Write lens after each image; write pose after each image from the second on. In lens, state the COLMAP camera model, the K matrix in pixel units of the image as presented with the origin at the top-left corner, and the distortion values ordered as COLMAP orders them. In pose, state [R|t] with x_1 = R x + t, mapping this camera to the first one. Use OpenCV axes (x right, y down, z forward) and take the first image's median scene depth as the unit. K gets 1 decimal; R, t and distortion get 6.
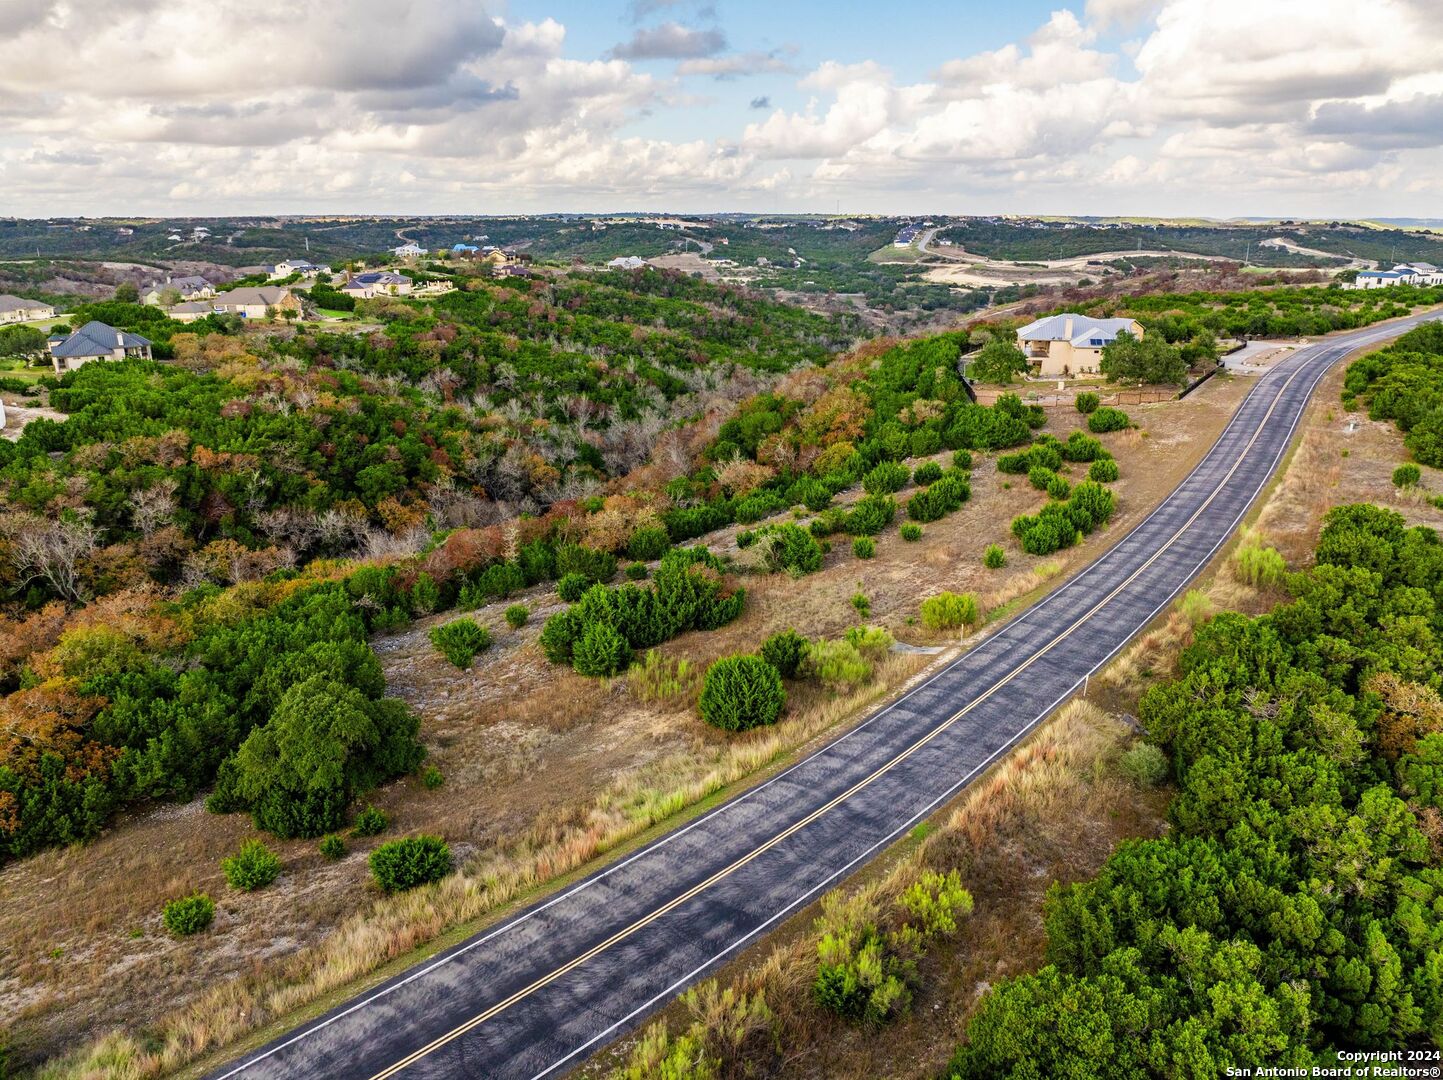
lens RADIAL K [[1014.8, 0, 733.1], [0, 1014.8, 535.9], [0, 0, 1]] dist [-0.039138, 0.007899]
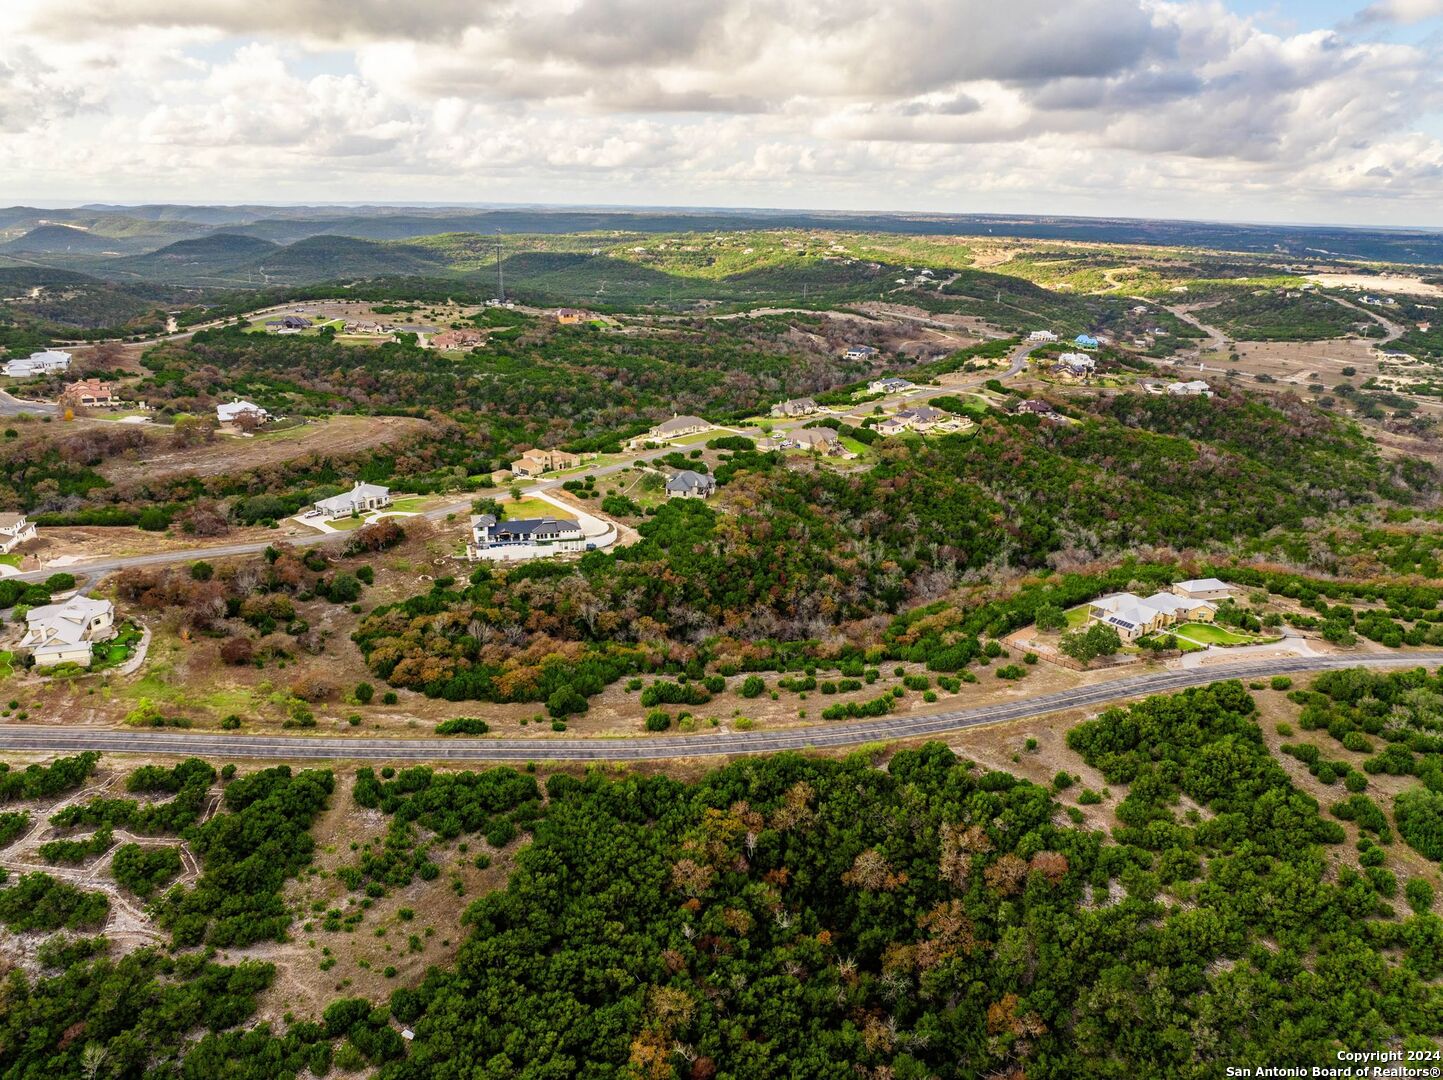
lens RADIAL K [[1014.8, 0, 739.7], [0, 1014.8, 533.3], [0, 0, 1]] dist [-0.039138, 0.007899]
pose [[0.767384, 0.214805, -0.604136, 0.132065], [-0.216943, 0.973627, 0.070615, -0.048057], [0.603371, 0.076874, 0.793746, -0.104663]]
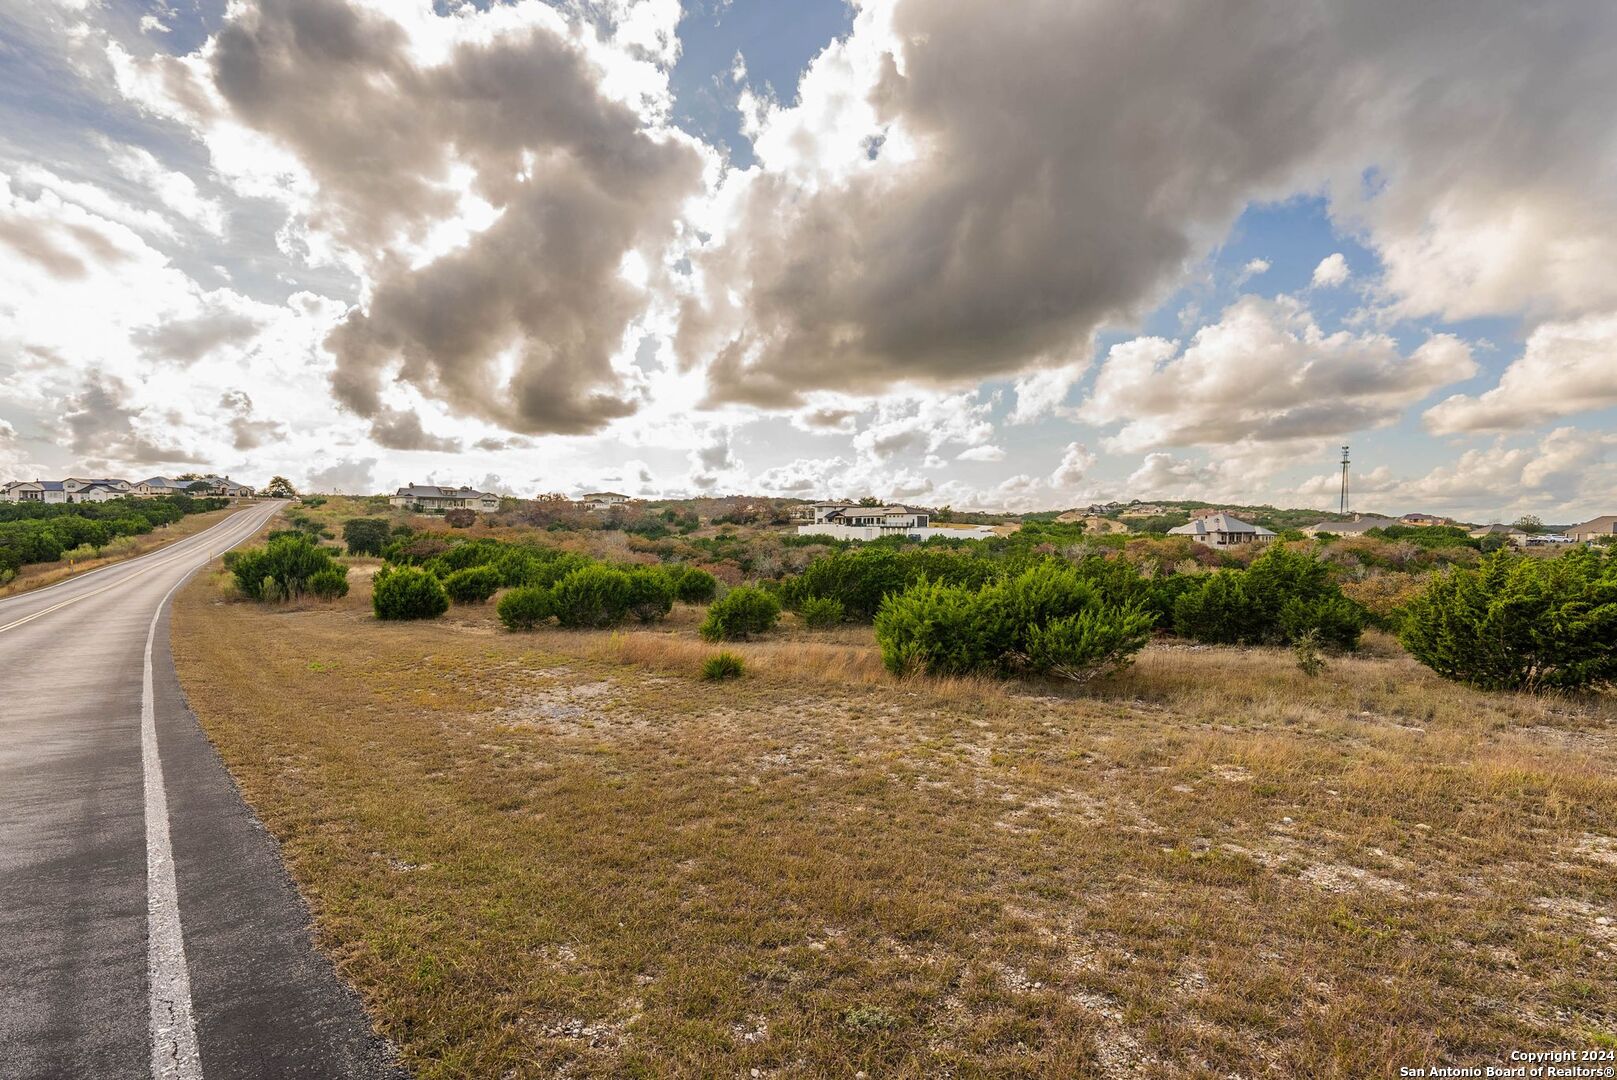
lens RADIAL K [[654.2, 0, 815.4], [0, 654.2, 528.4], [0, 0, 1]] dist [0.002667, -0.000165]
pose [[-0.184964, -0.000253, -0.982745, 0.060242], [-0.298740, 0.952691, 0.055981, -0.015419], [0.936239, 0.303940, -0.176289, 0.120955]]
